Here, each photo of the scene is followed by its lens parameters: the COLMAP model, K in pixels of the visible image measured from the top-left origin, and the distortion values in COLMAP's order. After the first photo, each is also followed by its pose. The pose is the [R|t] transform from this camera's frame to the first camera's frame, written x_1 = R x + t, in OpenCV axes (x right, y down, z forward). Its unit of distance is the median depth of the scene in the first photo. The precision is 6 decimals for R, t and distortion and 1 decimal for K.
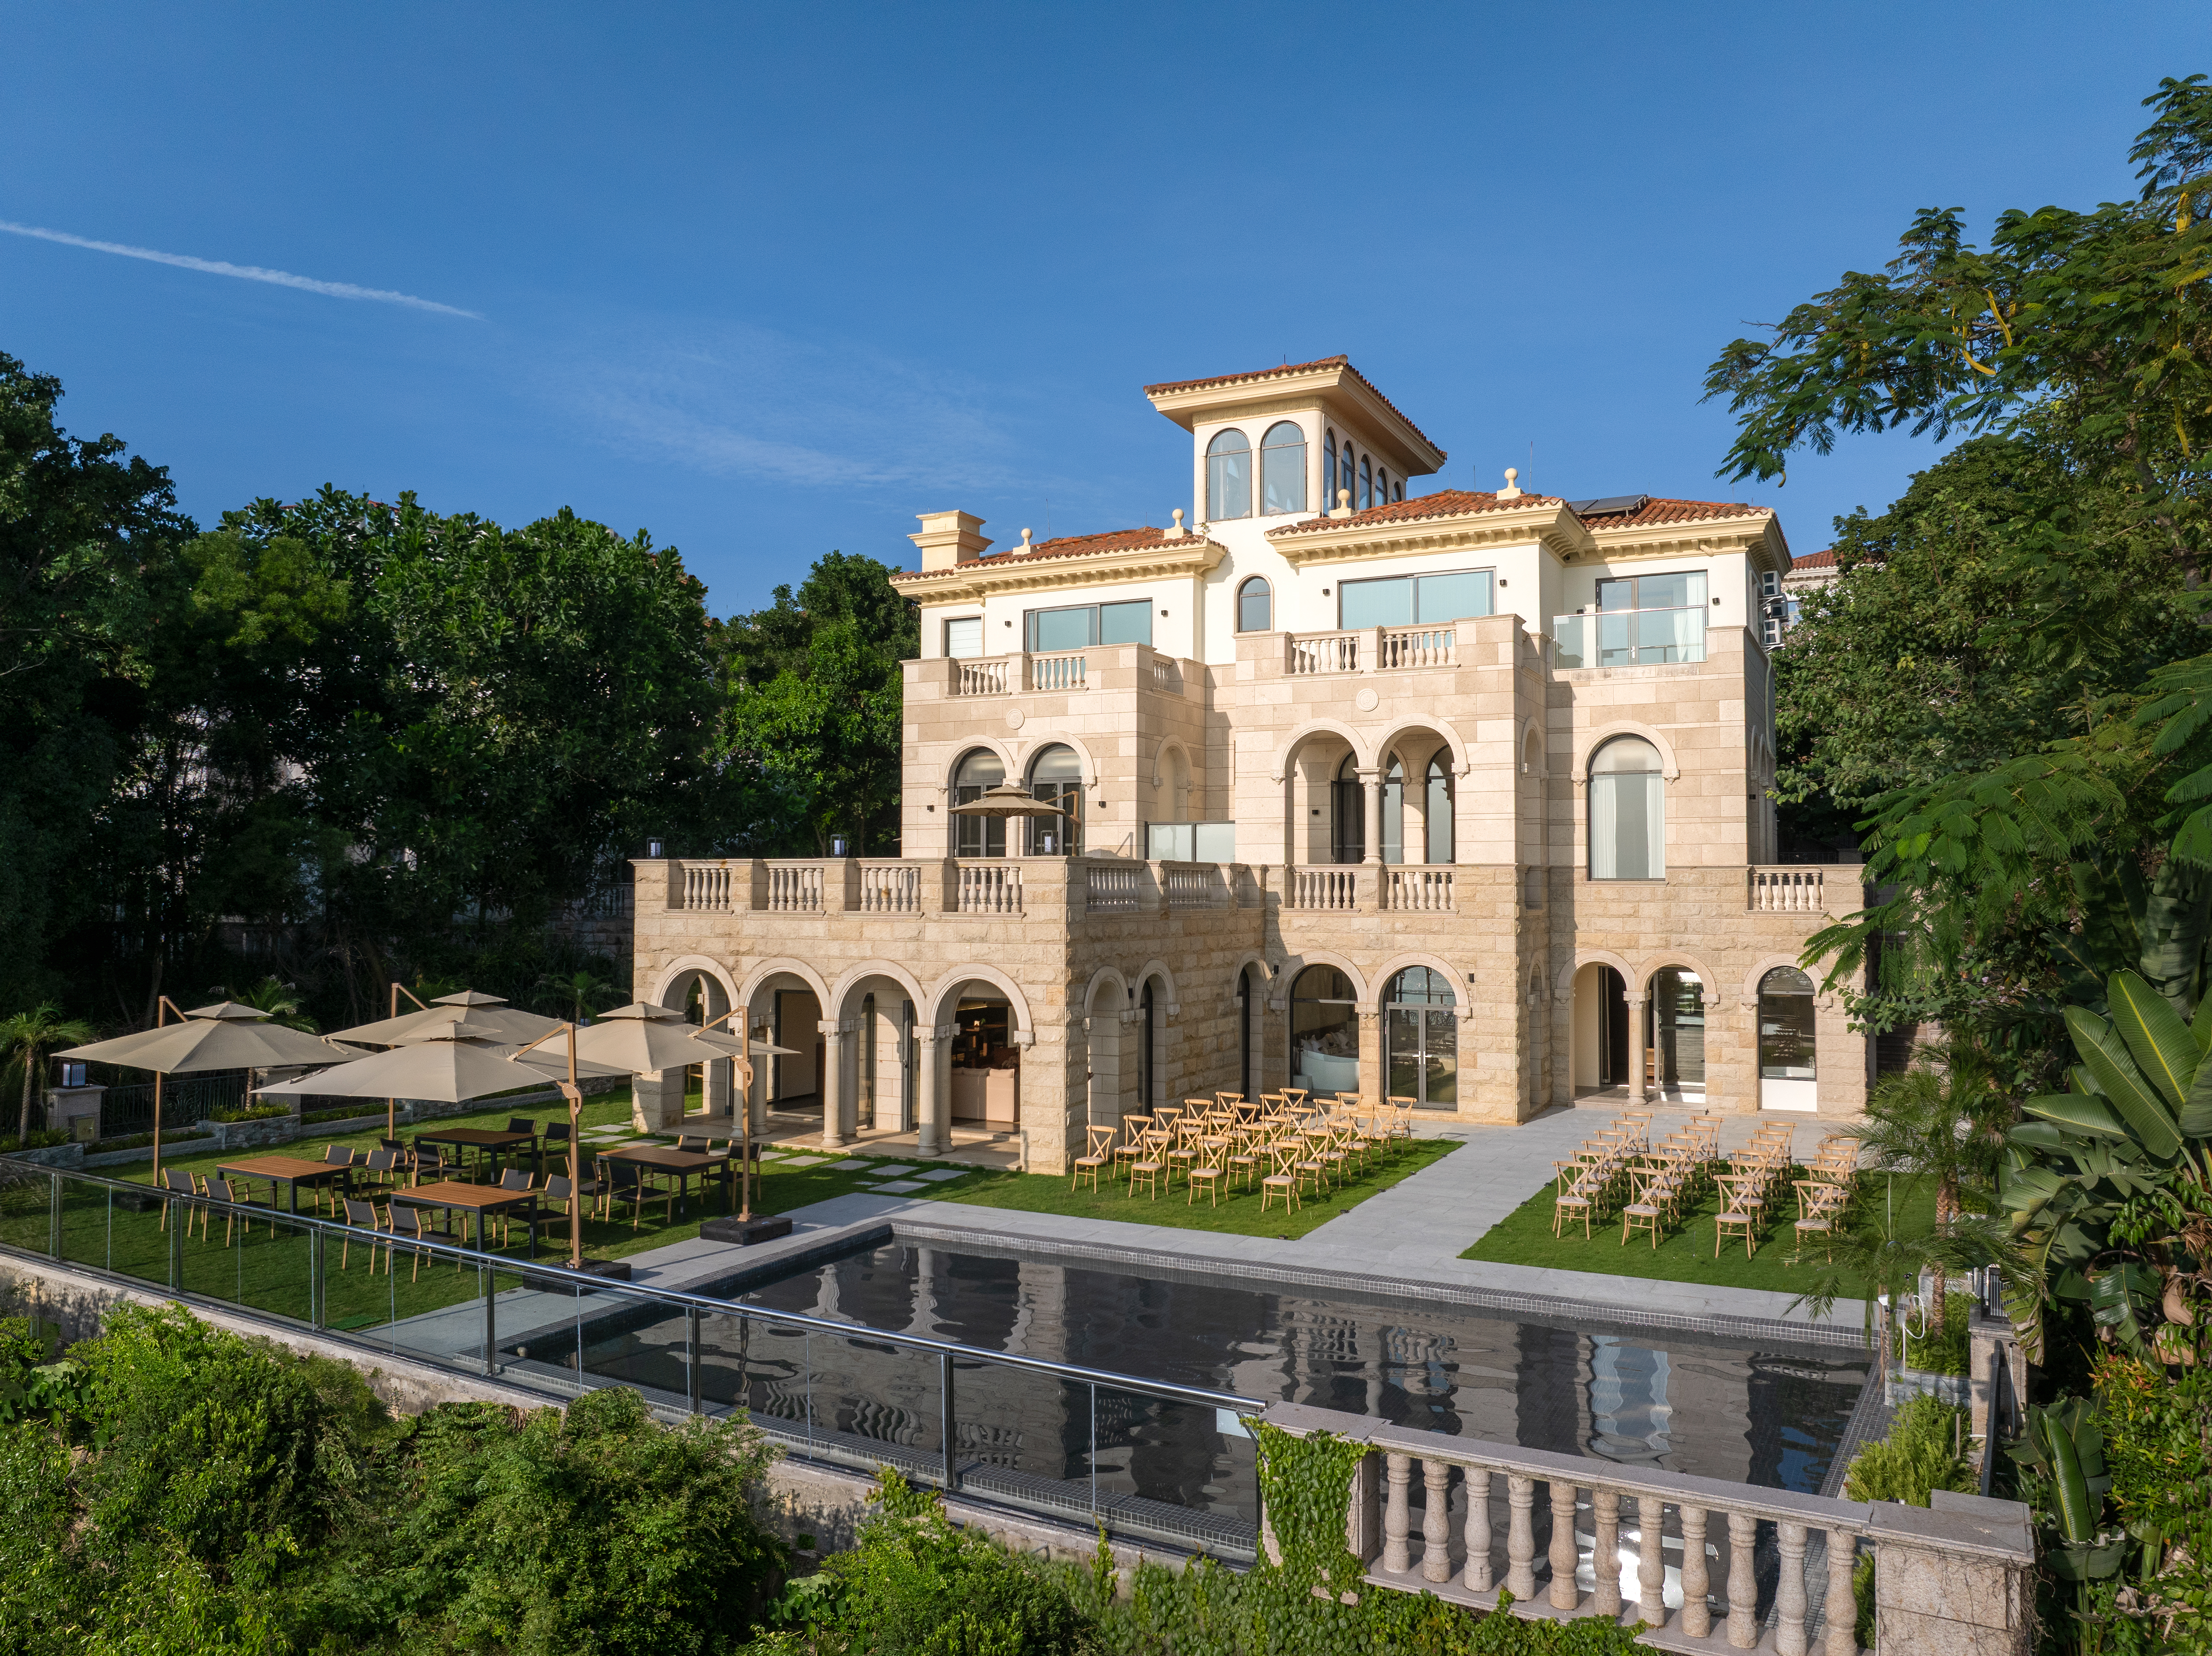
lens RADIAL K [[1583.8, 0, 1102.1], [0, 1583.8, 840.7], [0, 0, 1]] dist [-0.041212, 0.000670]
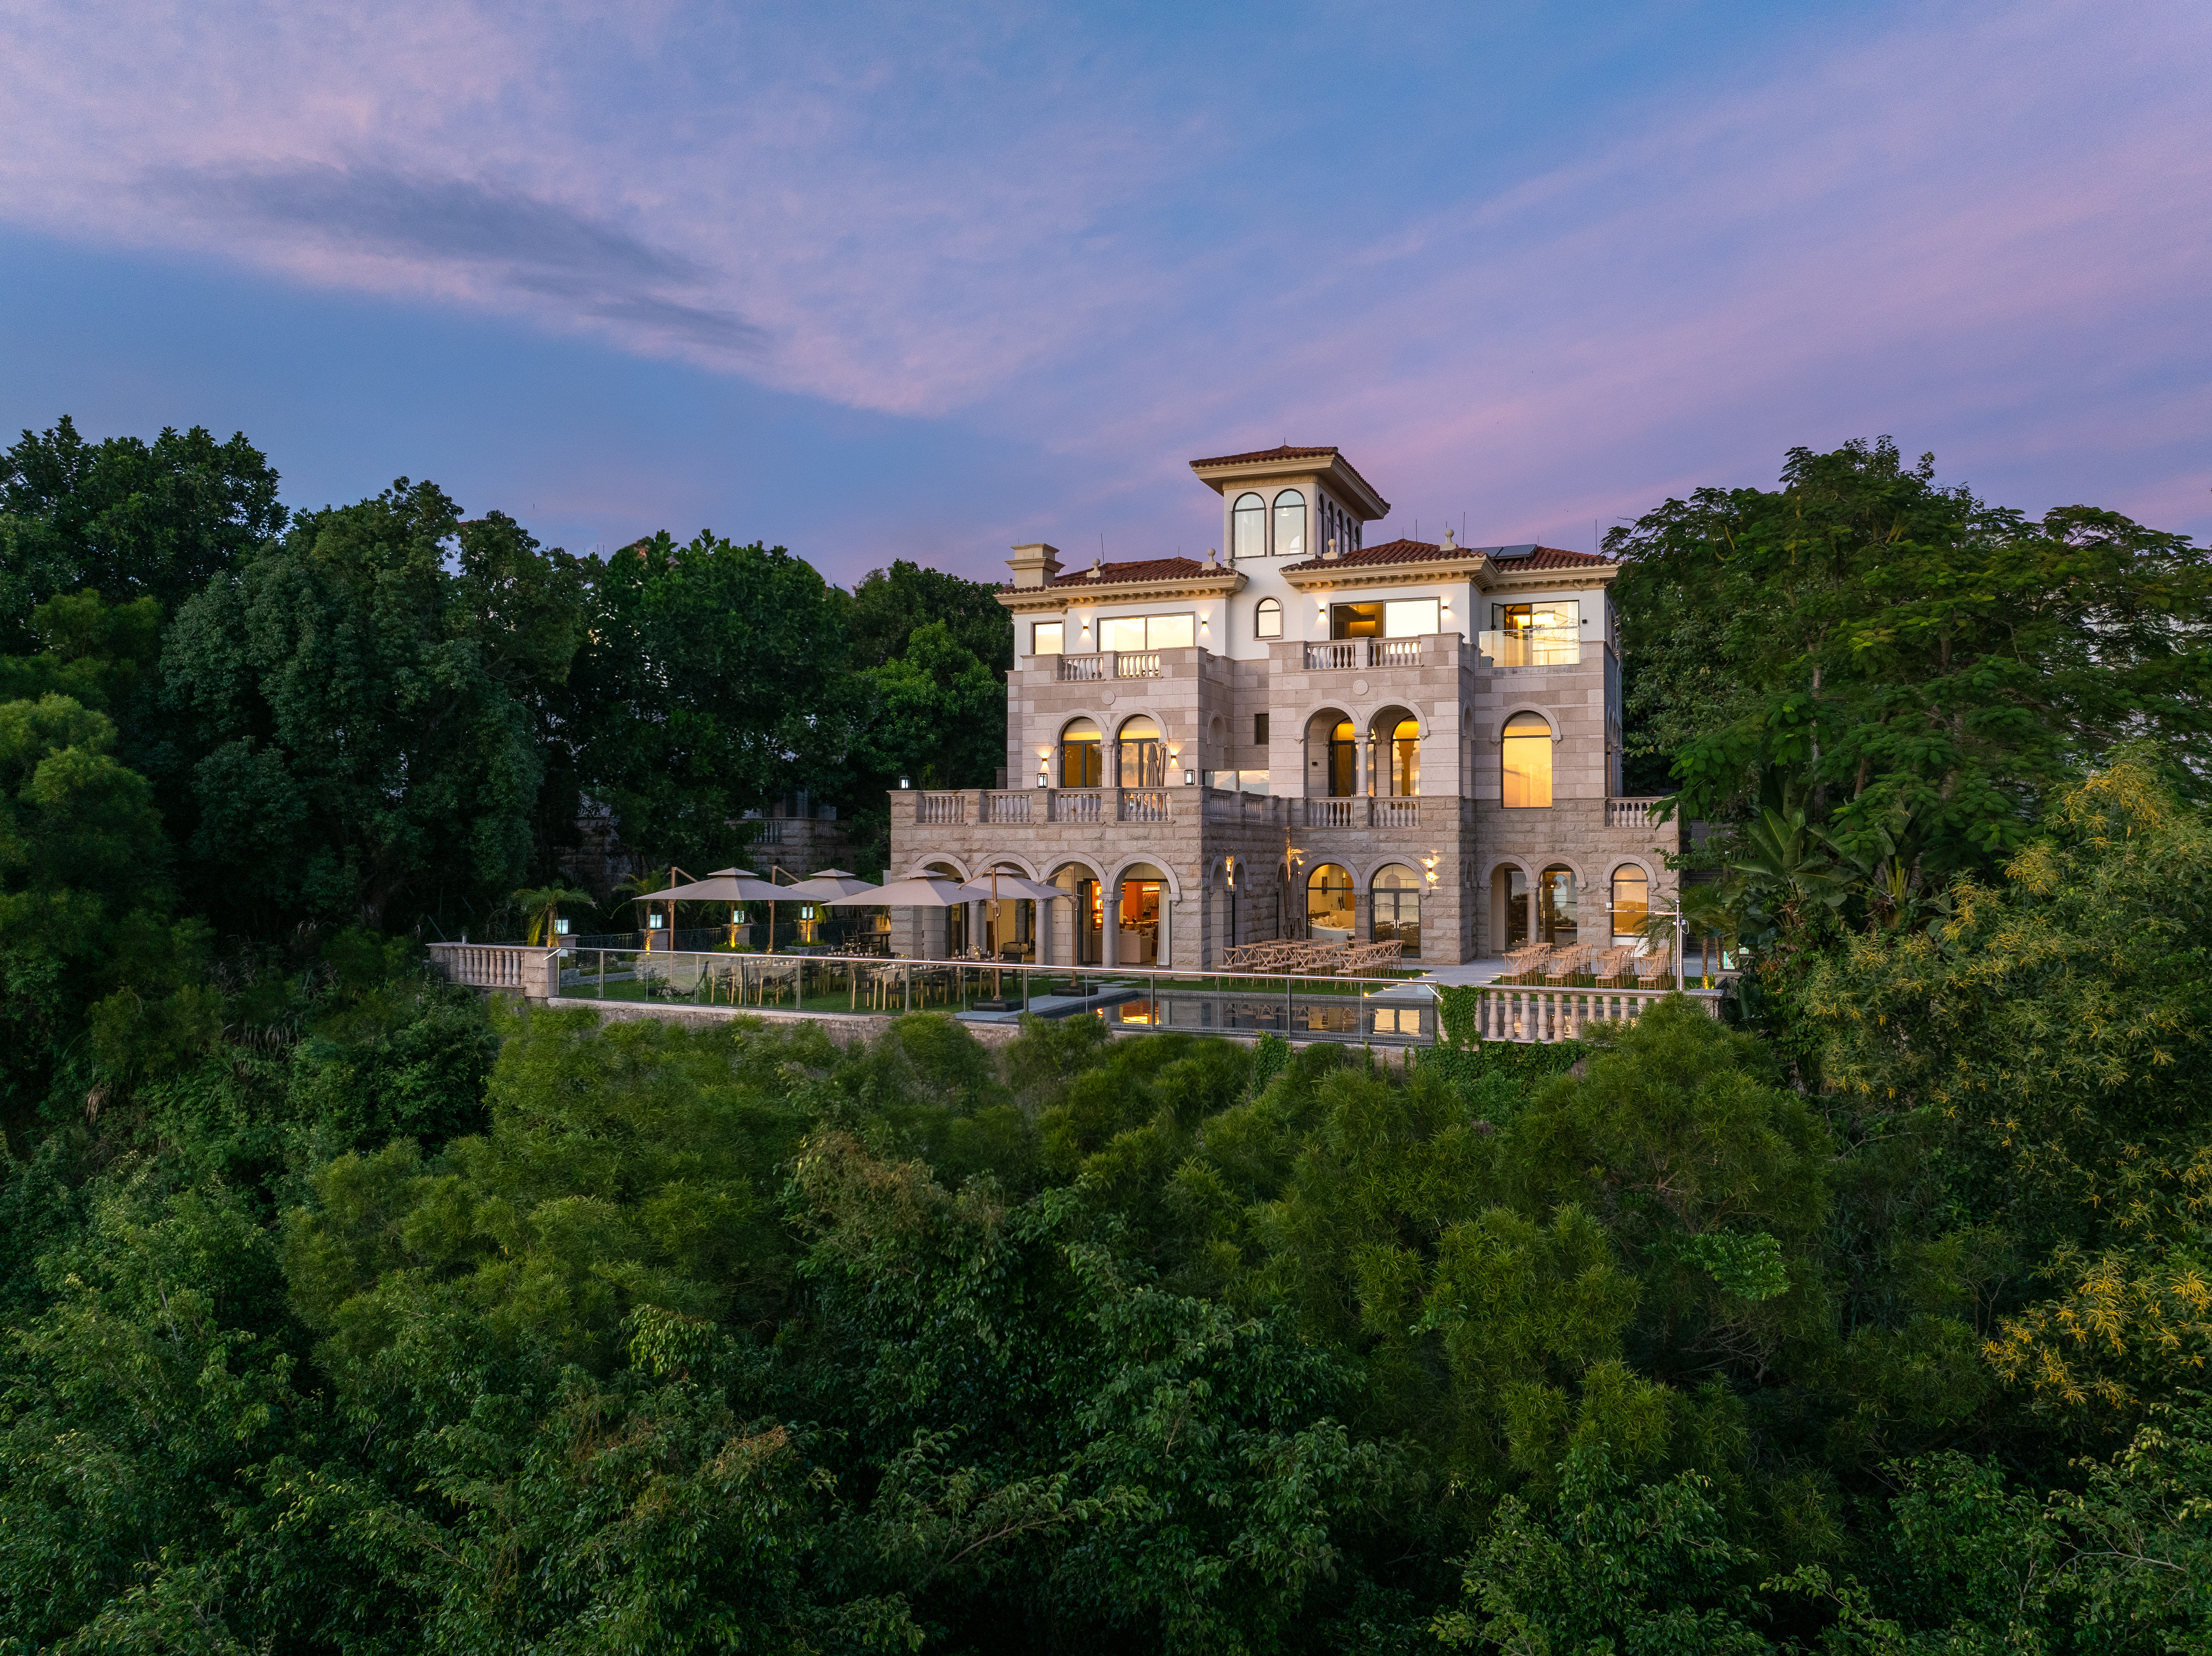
lens RADIAL K [[1583.8, 0, 1102.1], [0, 1583.8, 840.7], [0, 0, 1]] dist [-0.041212, 0.000670]
pose [[0.995601, -0.001532, 0.093685, -0.213545], [-0.000224, 0.999825, 0.018726, 0.028120], [-0.093697, -0.018665, 0.995426, -0.466322]]
